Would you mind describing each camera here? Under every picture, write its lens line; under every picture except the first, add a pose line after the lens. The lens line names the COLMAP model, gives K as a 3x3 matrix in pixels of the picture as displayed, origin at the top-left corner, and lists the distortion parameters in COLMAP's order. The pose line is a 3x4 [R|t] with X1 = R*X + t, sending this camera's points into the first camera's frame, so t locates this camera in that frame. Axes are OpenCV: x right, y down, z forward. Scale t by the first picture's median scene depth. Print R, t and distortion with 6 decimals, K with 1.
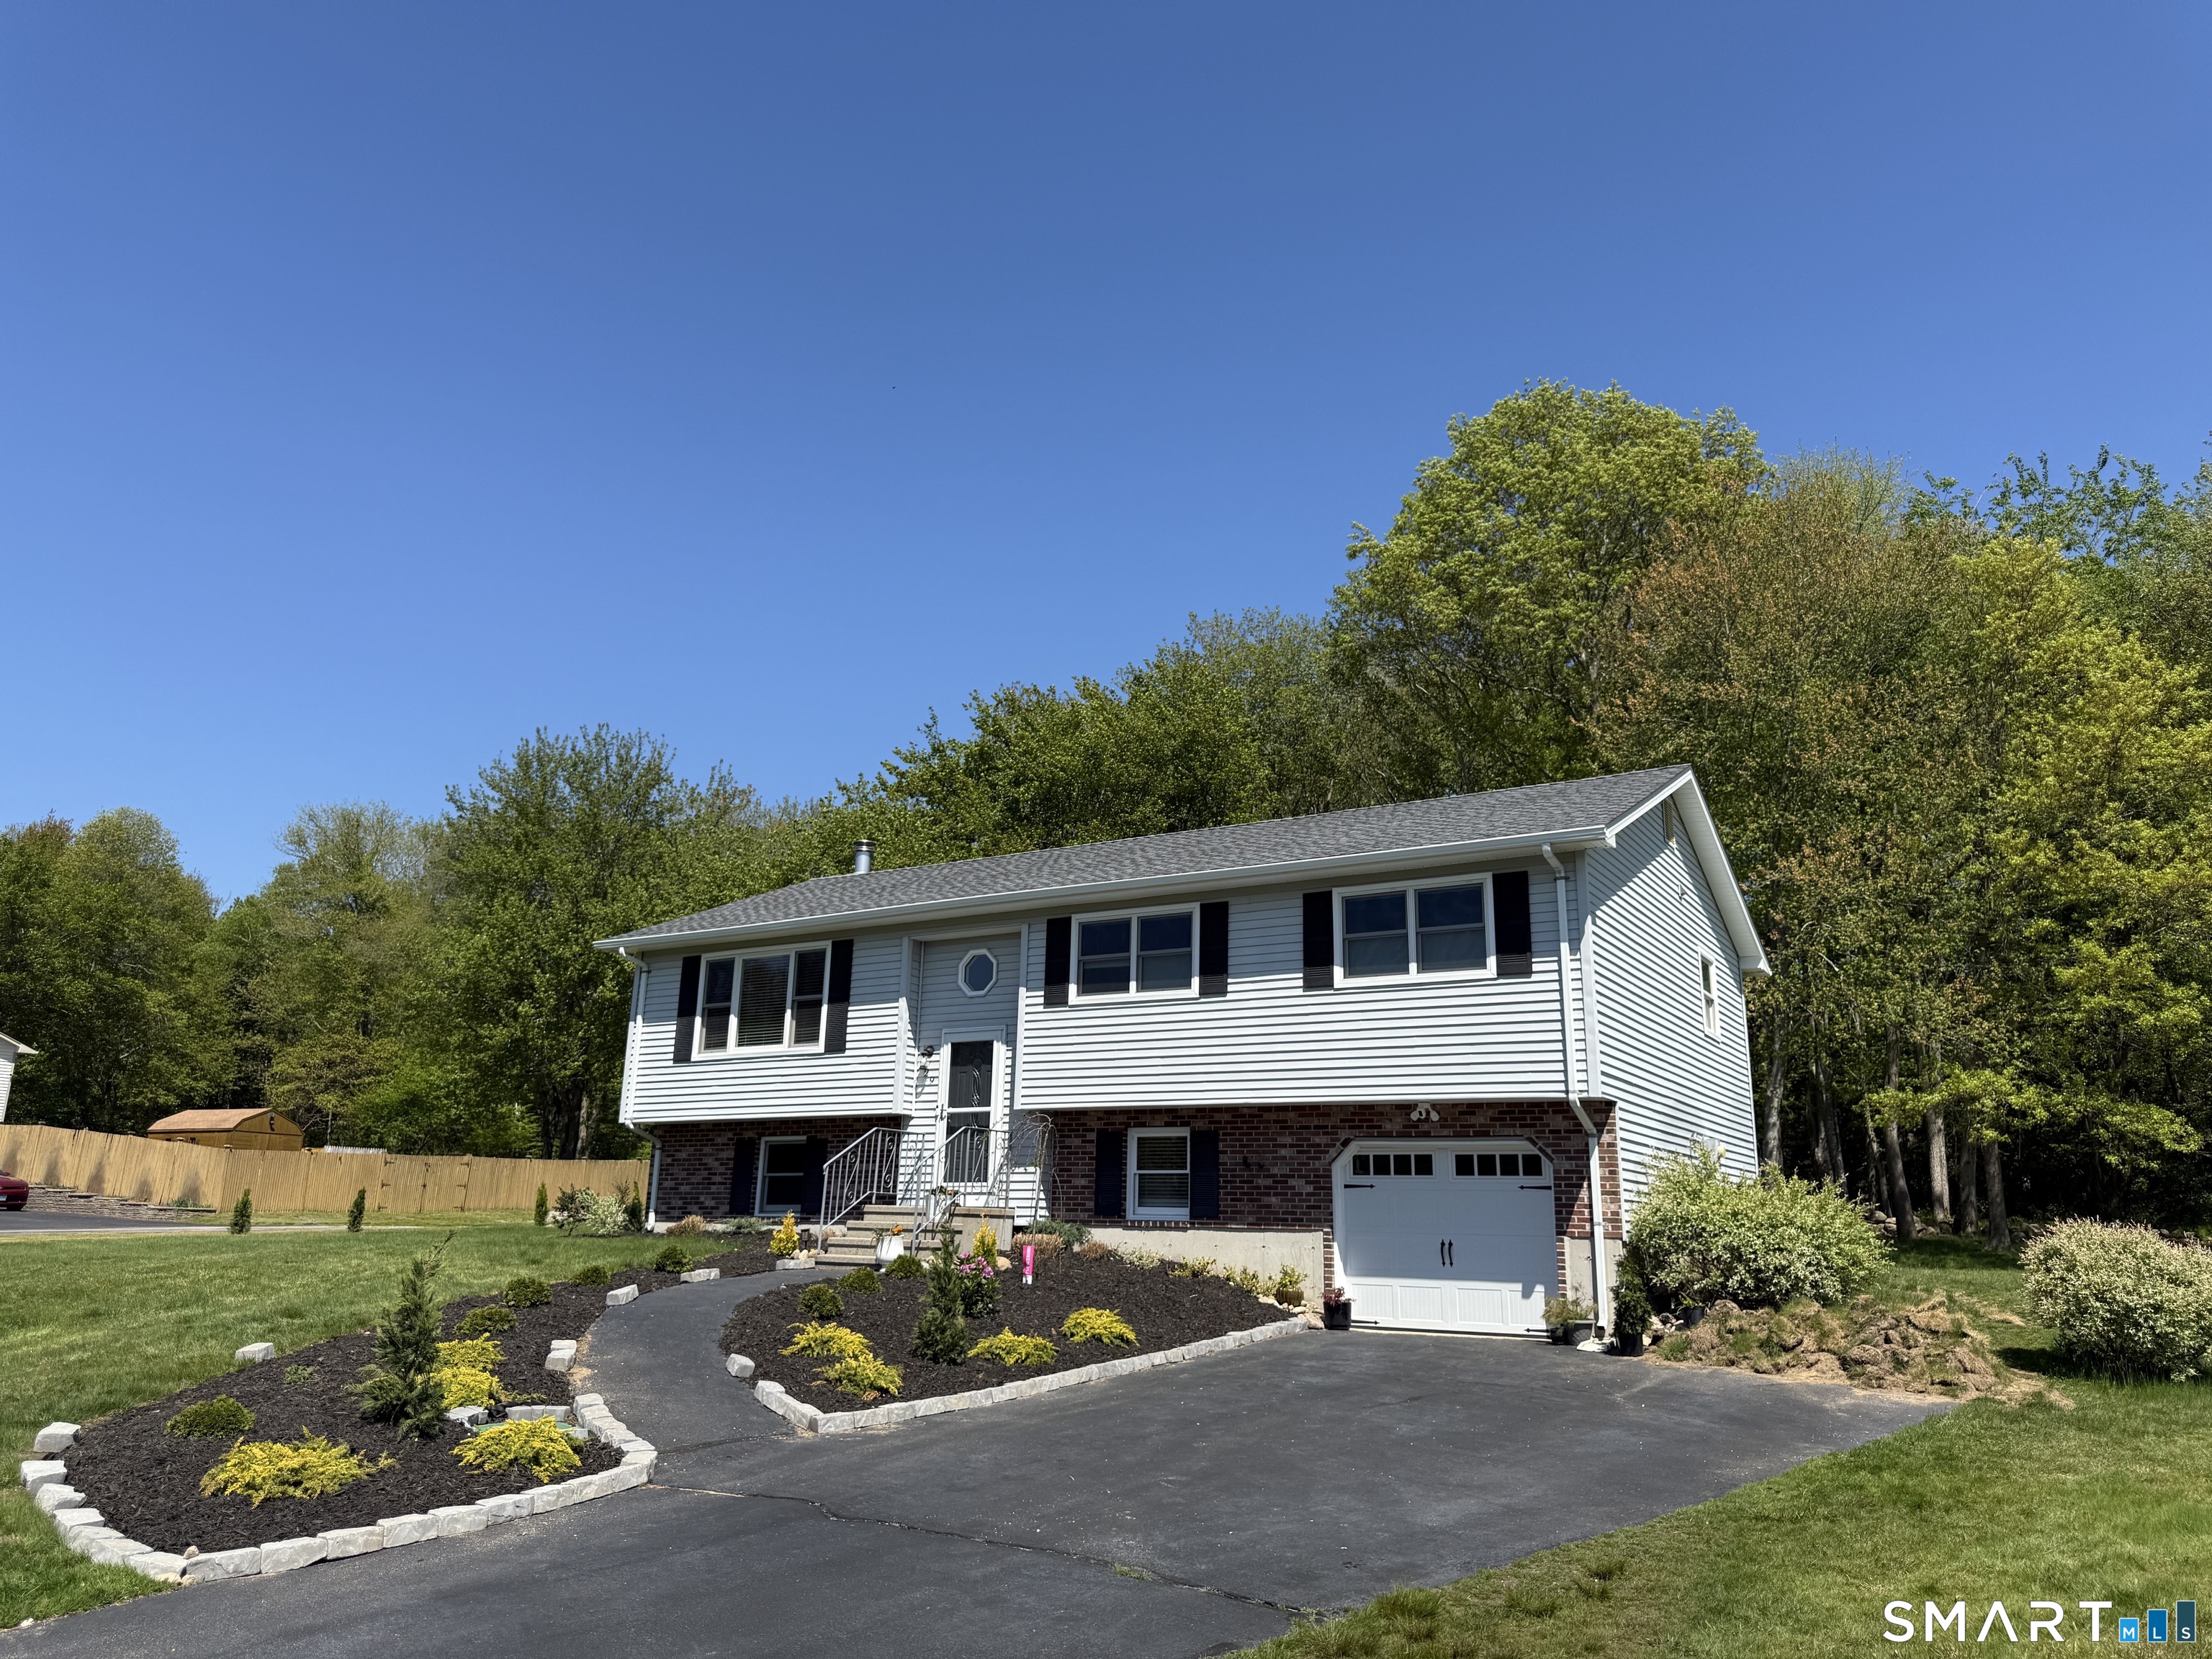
lens RADIAL K [[1556.1, 0, 1106.0], [0, 1556.1, 829.5], [0, 0, 1]] dist [0.125603, -0.000569]
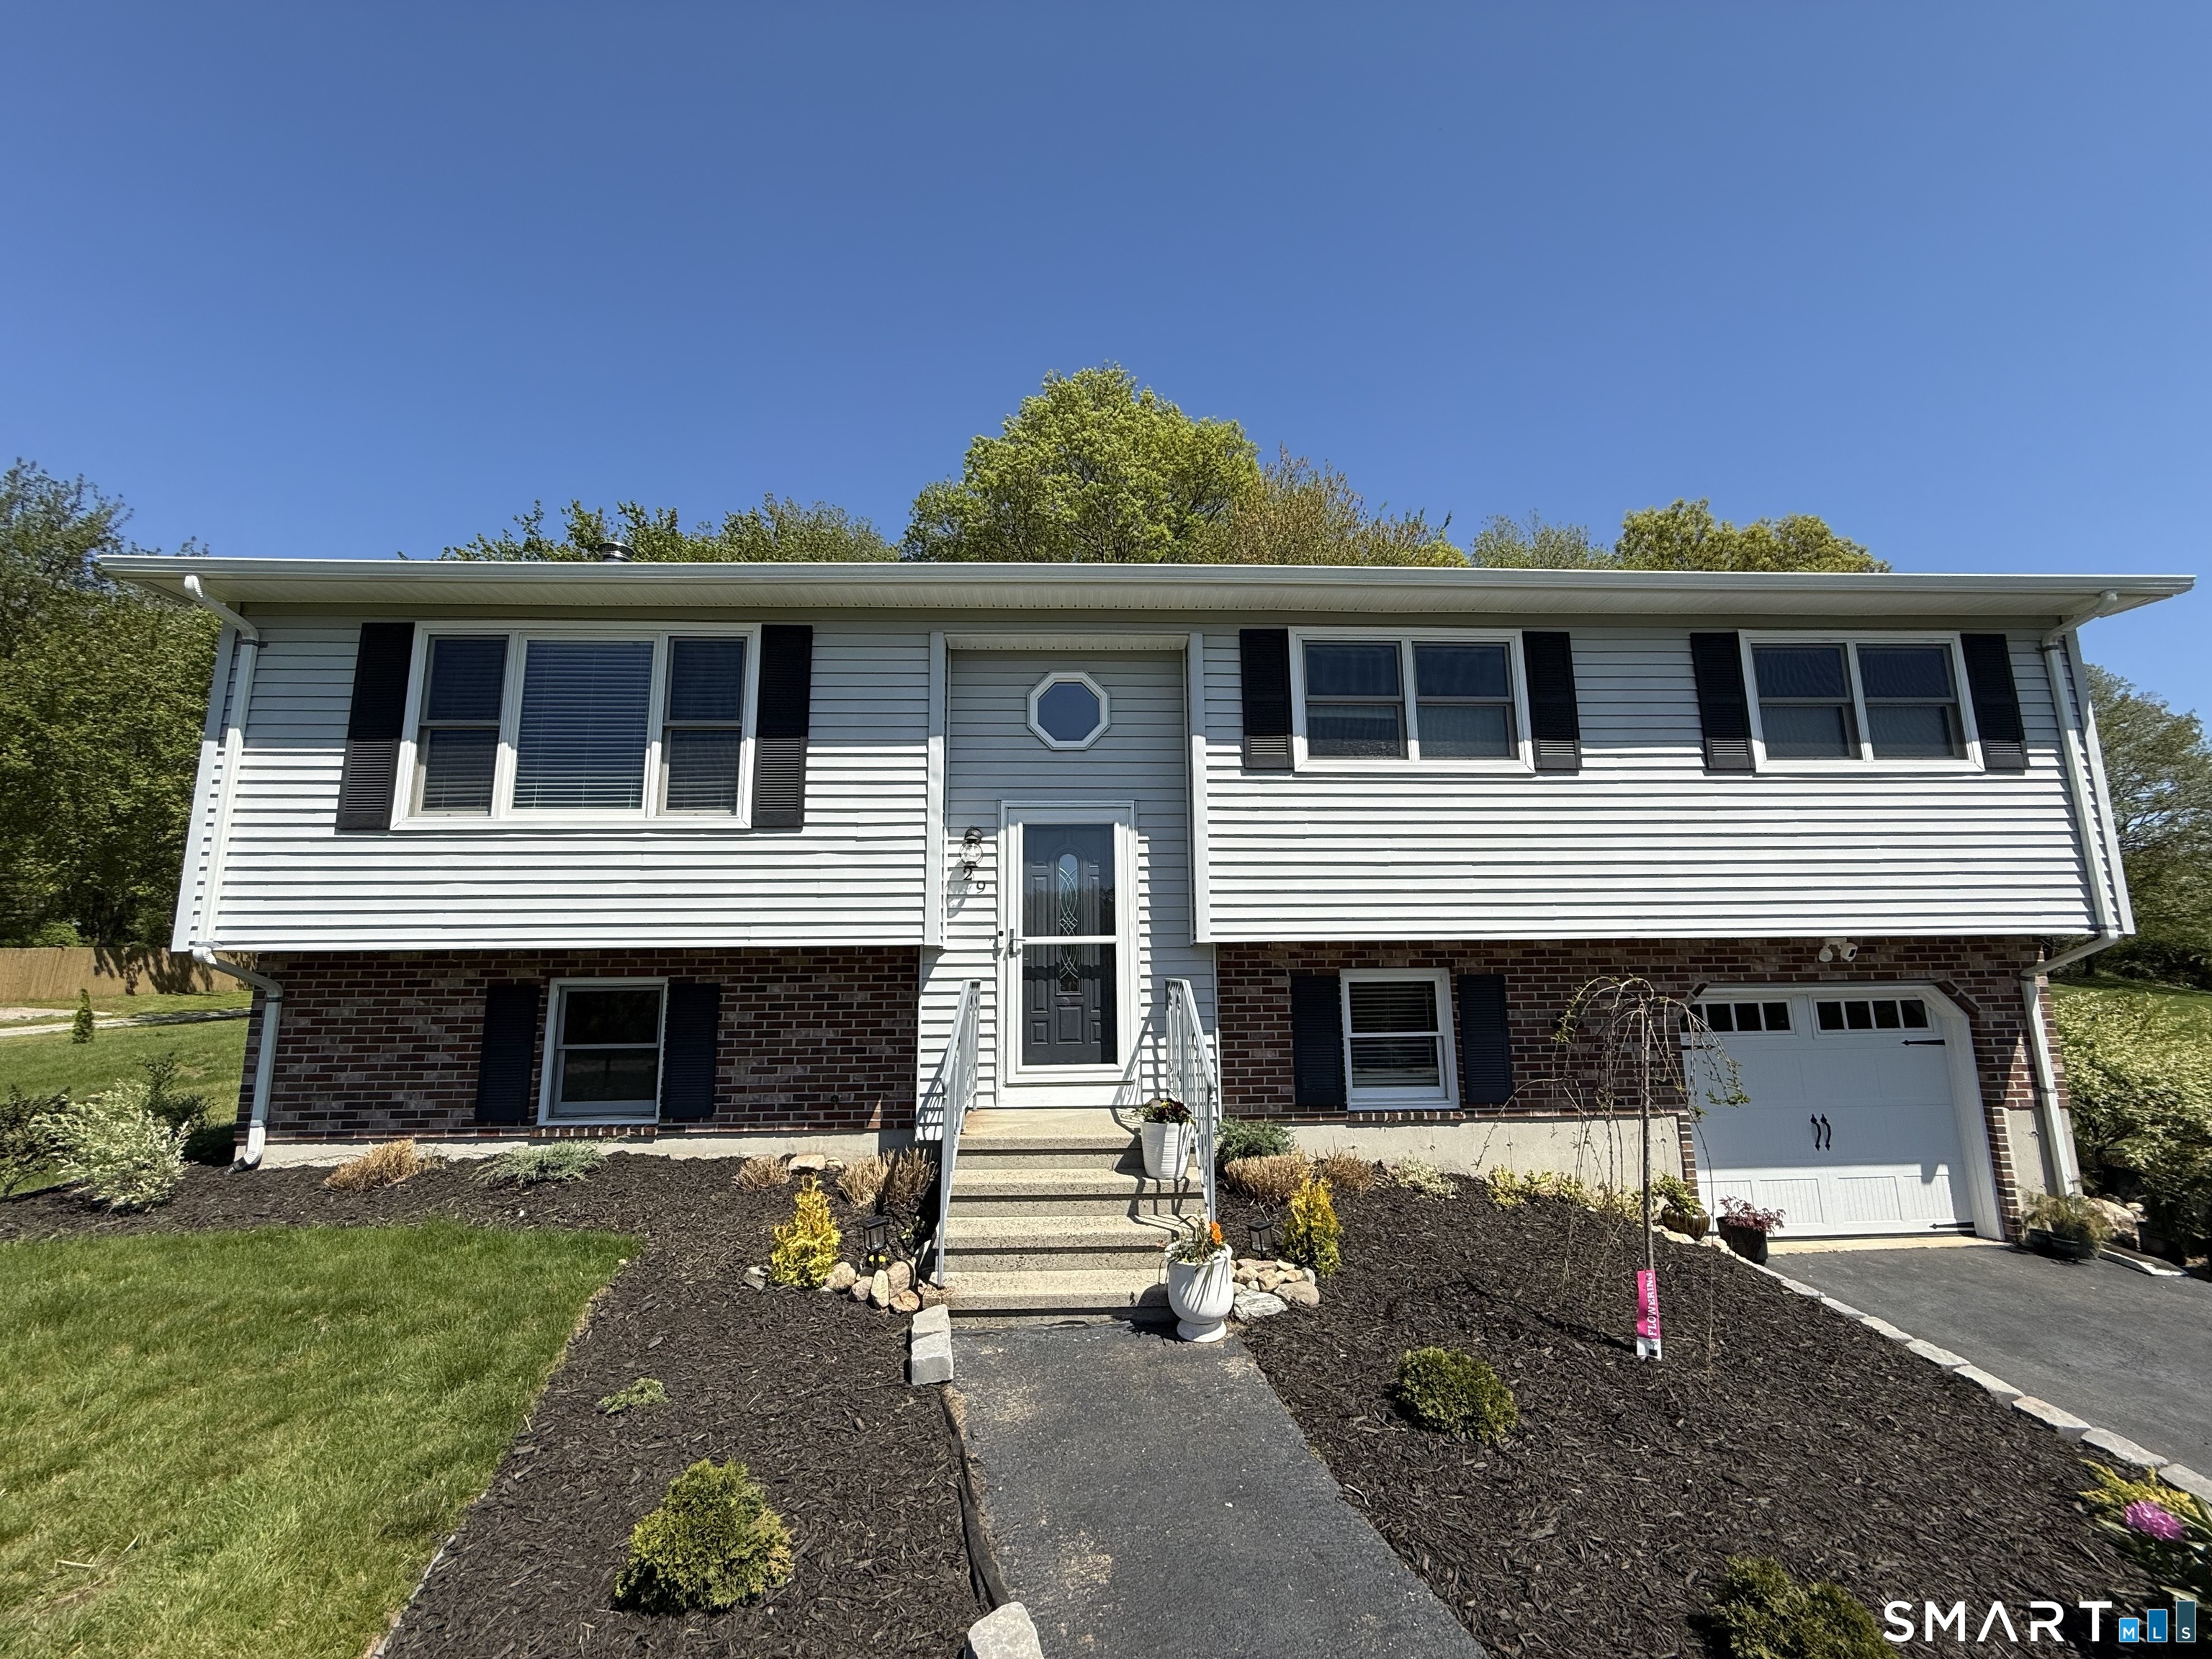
lens RADIAL K [[880.3, 0, 1106.0], [0, 880.3, 829.5], [0, 0, 1]] dist [0.002007, 0.000085]
pose [[0.824079, 0.059972, 0.563291, -0.271172], [-0.113986, 0.991596, 0.061187, 0.121215], [-0.554888, -0.114630, 0.823990, 0.752834]]
